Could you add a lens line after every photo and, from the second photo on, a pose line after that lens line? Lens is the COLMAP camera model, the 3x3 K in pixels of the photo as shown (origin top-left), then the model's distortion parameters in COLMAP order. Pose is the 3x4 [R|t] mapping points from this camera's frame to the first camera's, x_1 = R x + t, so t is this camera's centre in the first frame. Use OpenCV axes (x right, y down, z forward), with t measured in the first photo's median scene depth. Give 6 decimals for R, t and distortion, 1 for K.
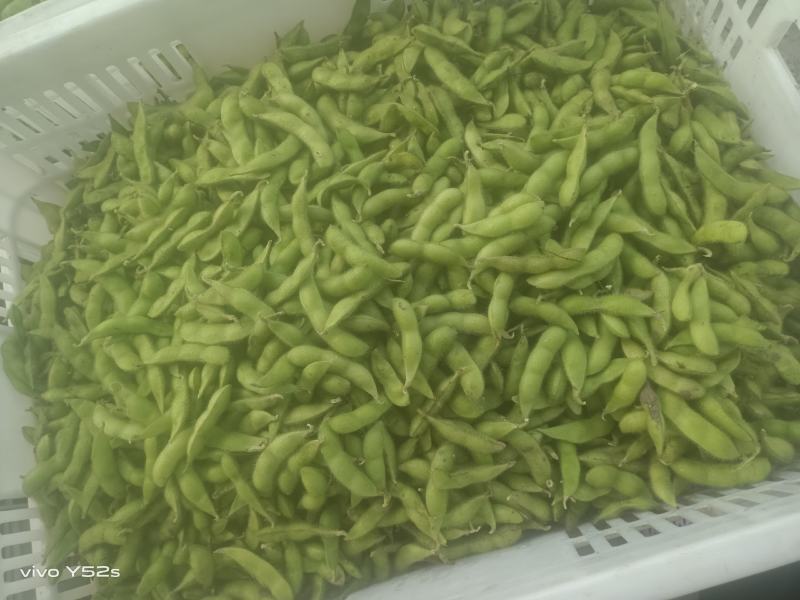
lens RADIAL K [[591.6, 0, 399.8], [0, 591.6, 306.8], [0, 0, 1]] dist [-0.003147, -0.007185]
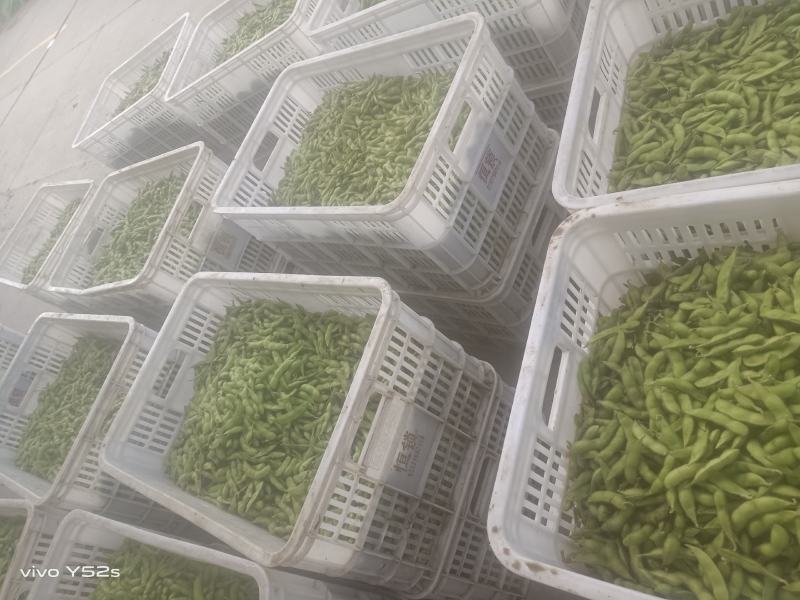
lens RADIAL K [[591.6, 0, 399.8], [0, 591.6, 306.8], [0, 0, 1]] dist [-0.003147, -0.007185]
pose [[0.744013, 0.319403, -0.586878, -0.158300], [-0.366694, 0.929439, 0.040963, 0.047136], [0.558551, 0.184728, 0.808638, -0.749476]]
